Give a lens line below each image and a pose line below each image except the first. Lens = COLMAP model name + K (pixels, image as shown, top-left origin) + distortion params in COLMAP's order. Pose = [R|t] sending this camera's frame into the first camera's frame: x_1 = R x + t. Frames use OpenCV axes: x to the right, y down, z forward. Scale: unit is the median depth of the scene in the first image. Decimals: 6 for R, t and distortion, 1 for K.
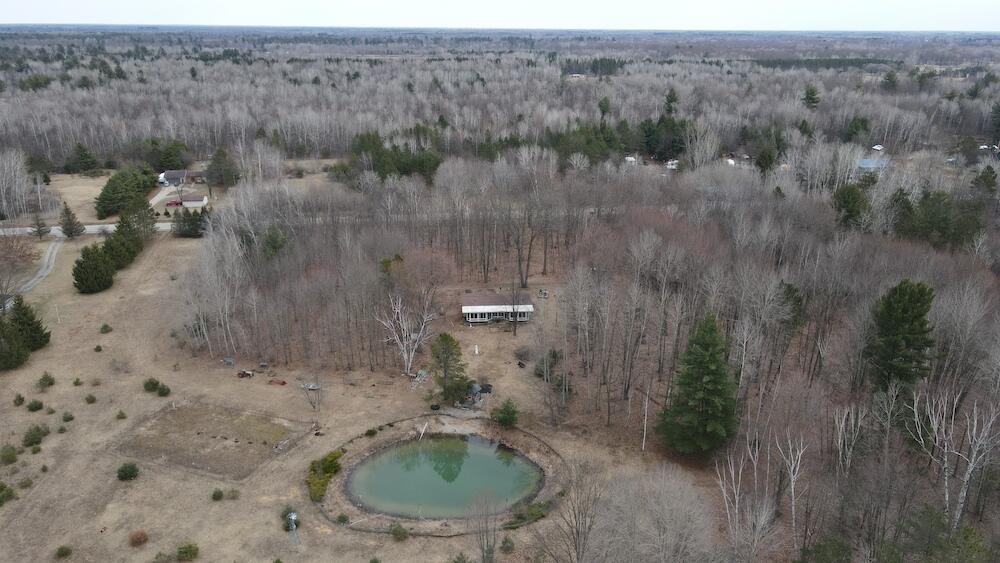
lens RADIAL K [[708.8, 0, 500.5], [0, 708.8, 284.4], [0, 0, 1]] dist [-0.002808, -0.000087]
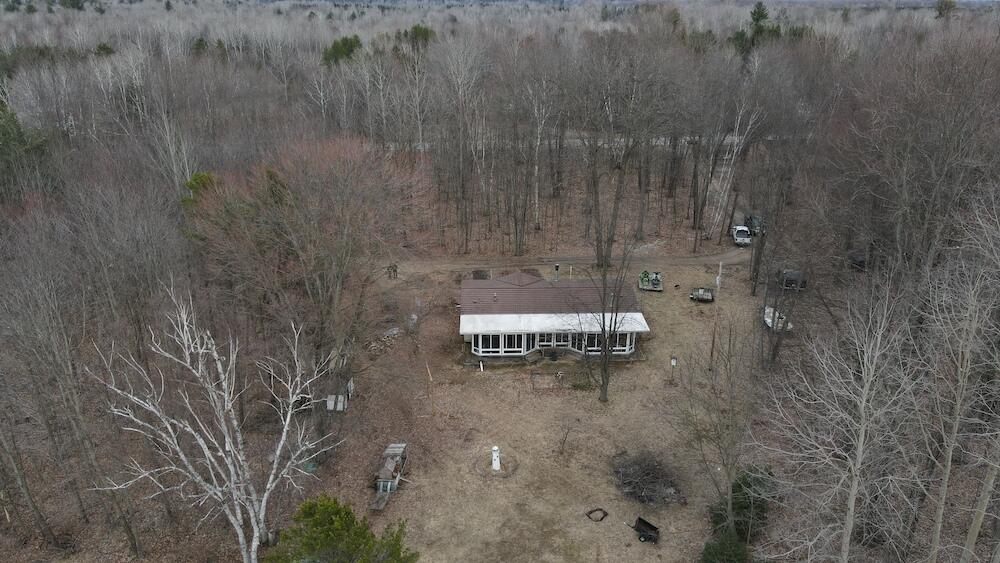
lens RADIAL K [[708.8, 0, 499.6], [0, 708.8, 279.7], [0, 0, 1]] dist [-0.002808, -0.000087]
pose [[0.999371, 0.004910, -0.035130, -0.019726], [-0.004189, 0.999780, 0.020565, 0.004099], [0.035223, -0.020405, 0.999171, 0.630609]]
